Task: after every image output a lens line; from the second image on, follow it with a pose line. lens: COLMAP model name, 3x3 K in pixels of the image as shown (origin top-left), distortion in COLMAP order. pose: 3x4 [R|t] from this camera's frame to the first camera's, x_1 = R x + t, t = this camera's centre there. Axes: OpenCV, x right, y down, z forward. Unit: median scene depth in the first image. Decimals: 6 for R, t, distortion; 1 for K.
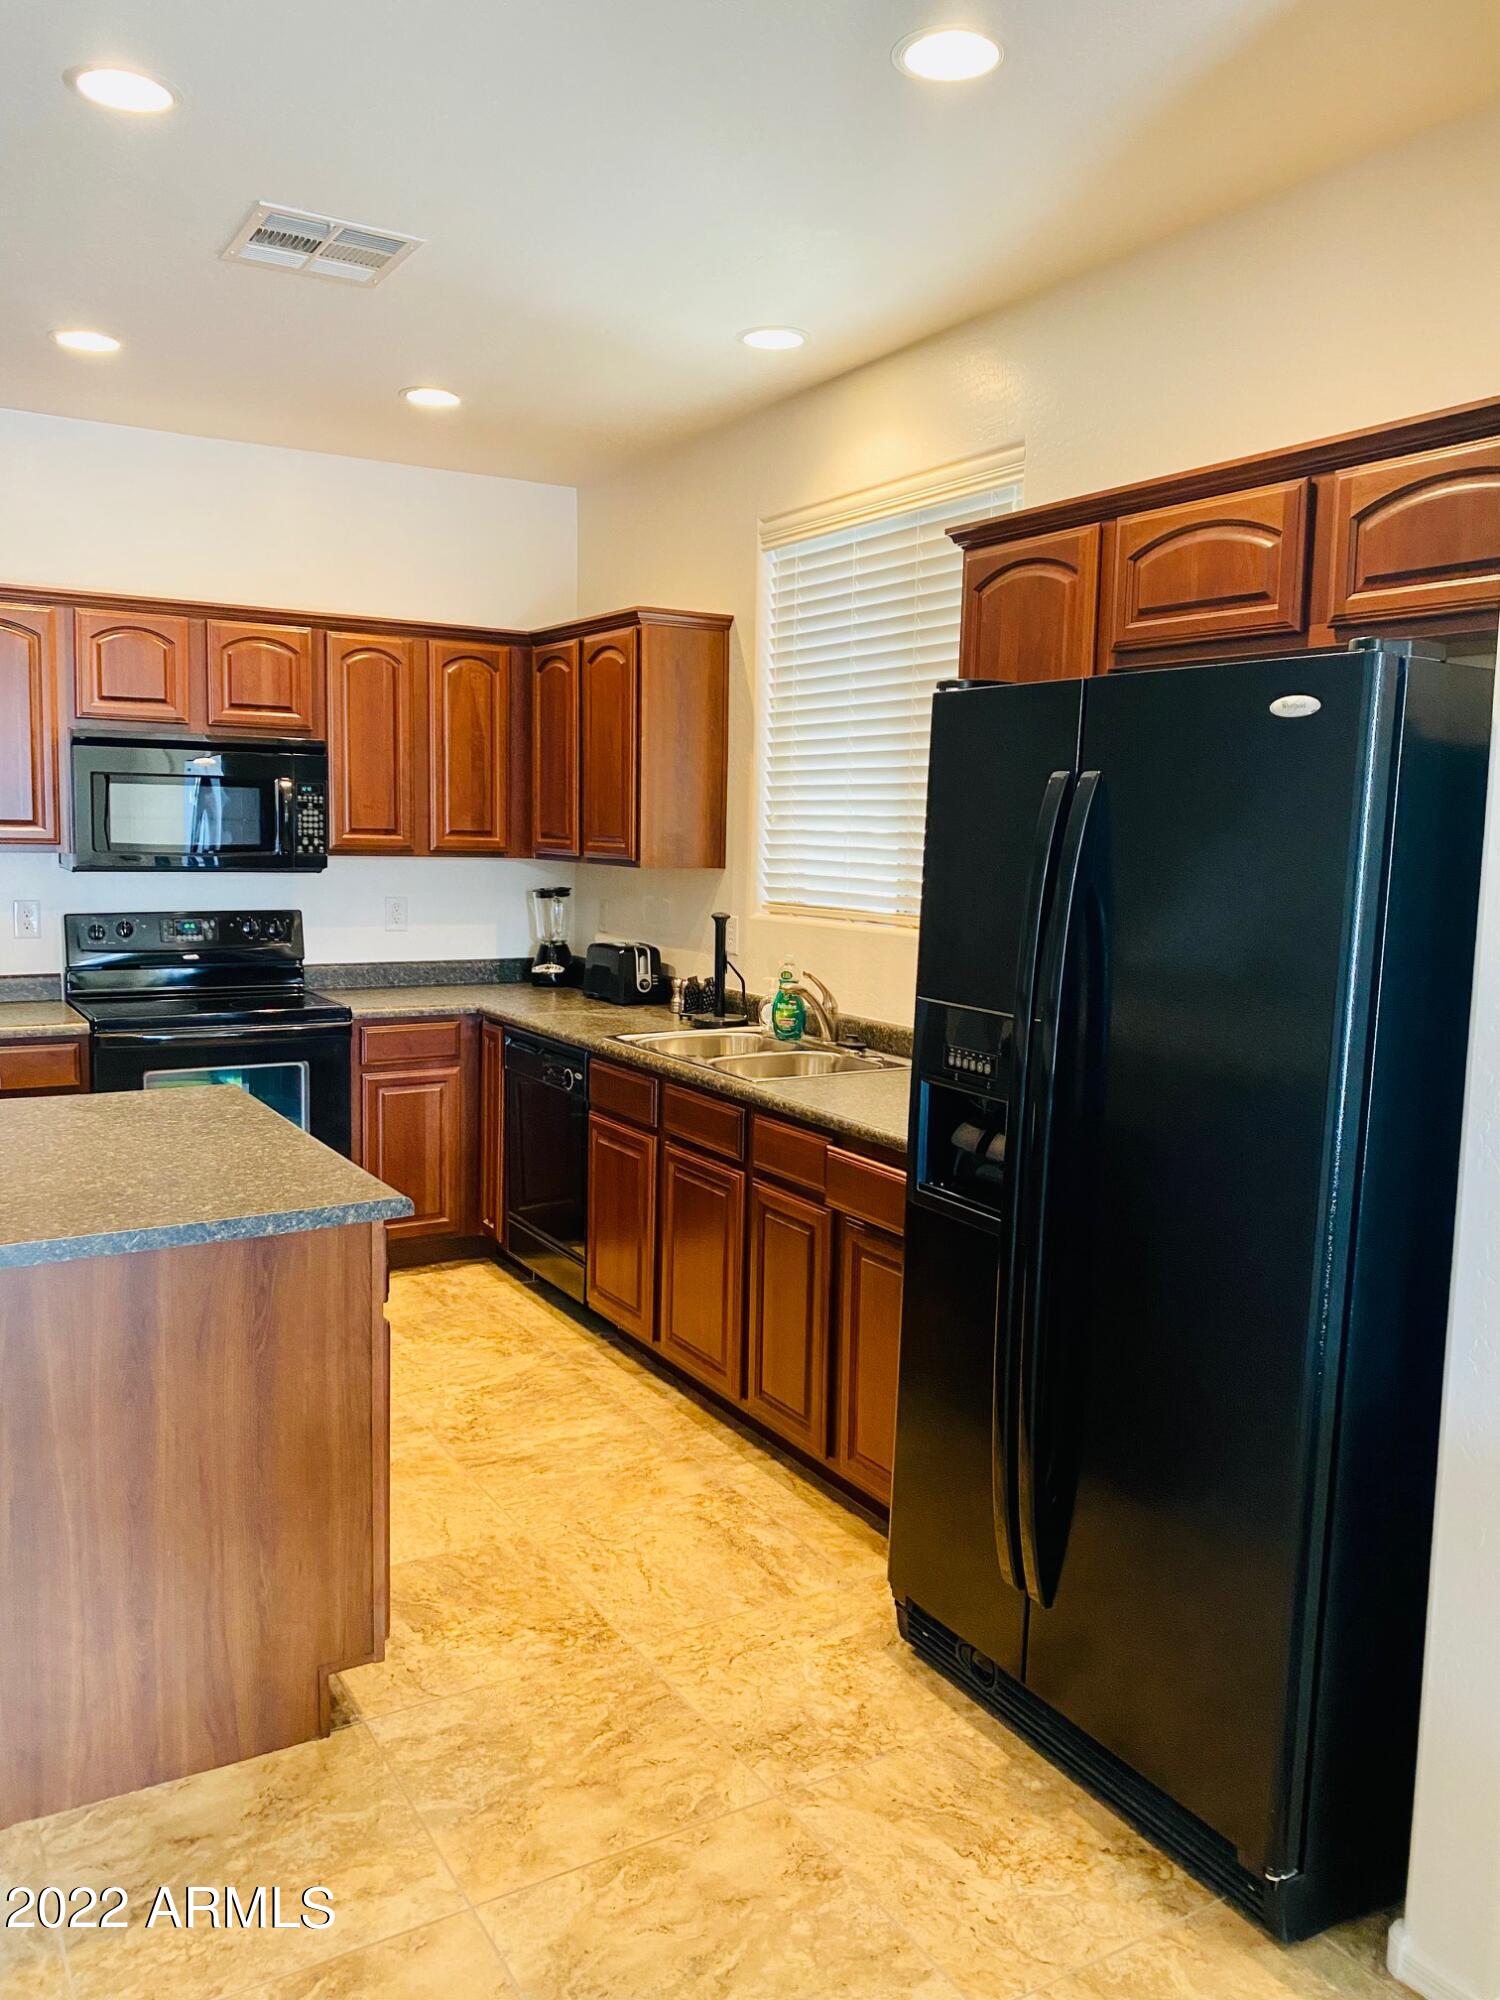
lens RADIAL K [[1530.8, 0, 757.0], [0, 1530.8, 1004.2], [0, 0, 1]] dist [-0.022393, 0.006927]
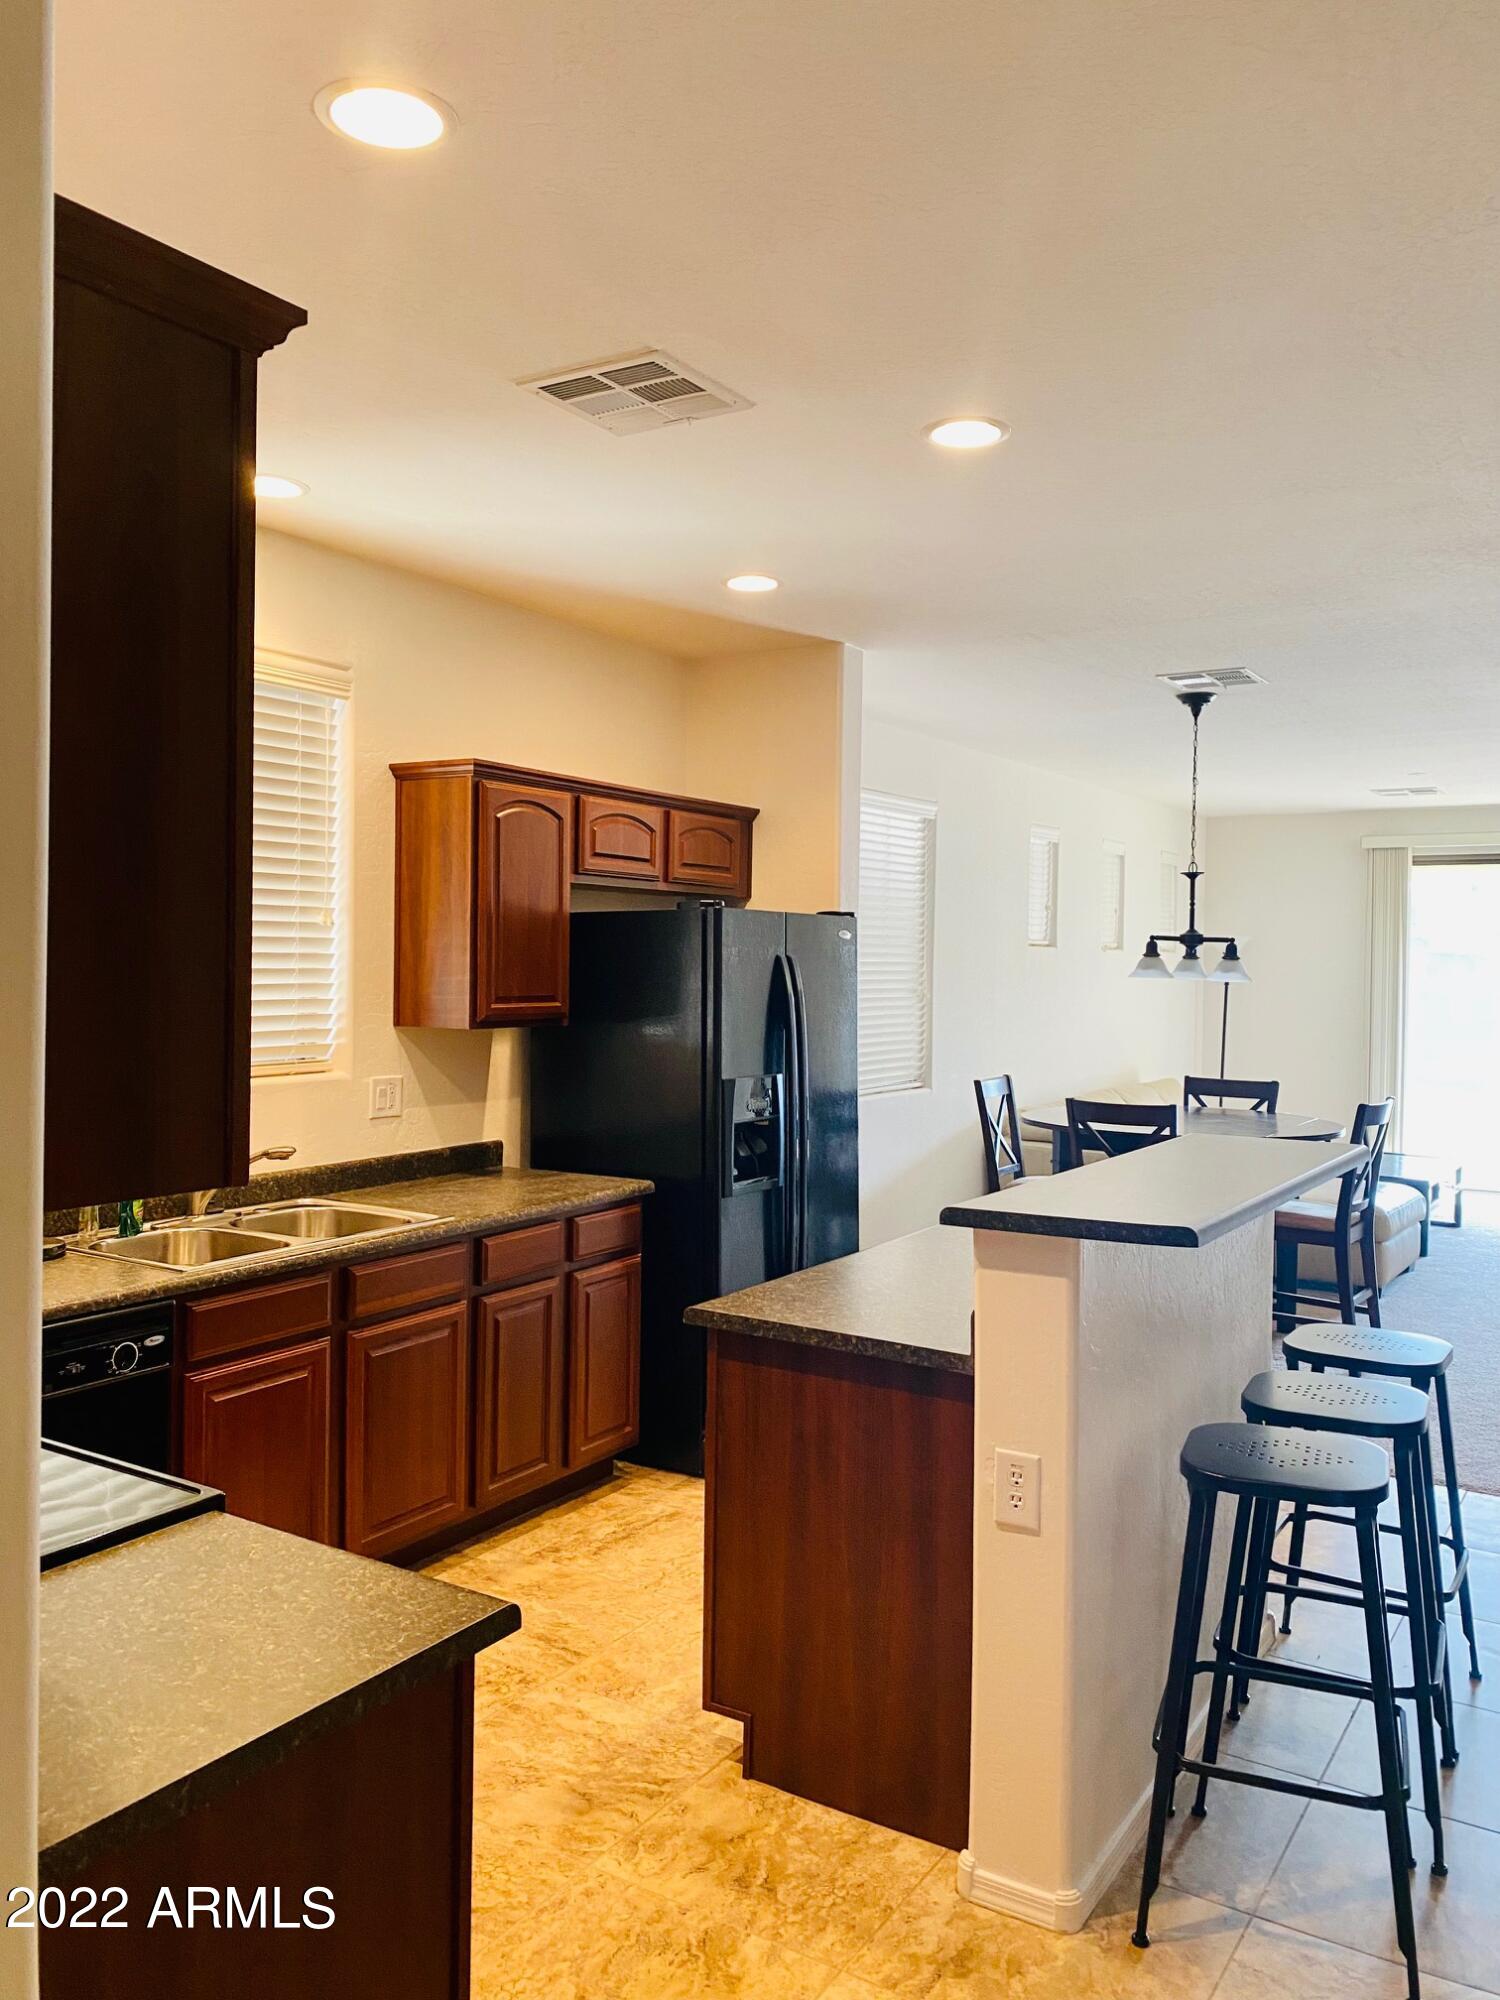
lens RADIAL K [[1530.8, 0, 754.7], [0, 1530.8, 993.7], [0, 0, 1]] dist [-0.022393, 0.006927]
pose [[-0.459676, -0.034759, 0.887406, -1.104466], [0.088081, 0.992523, 0.084502, -0.186364], [-0.883708, 0.117007, -0.453177, 1.327198]]
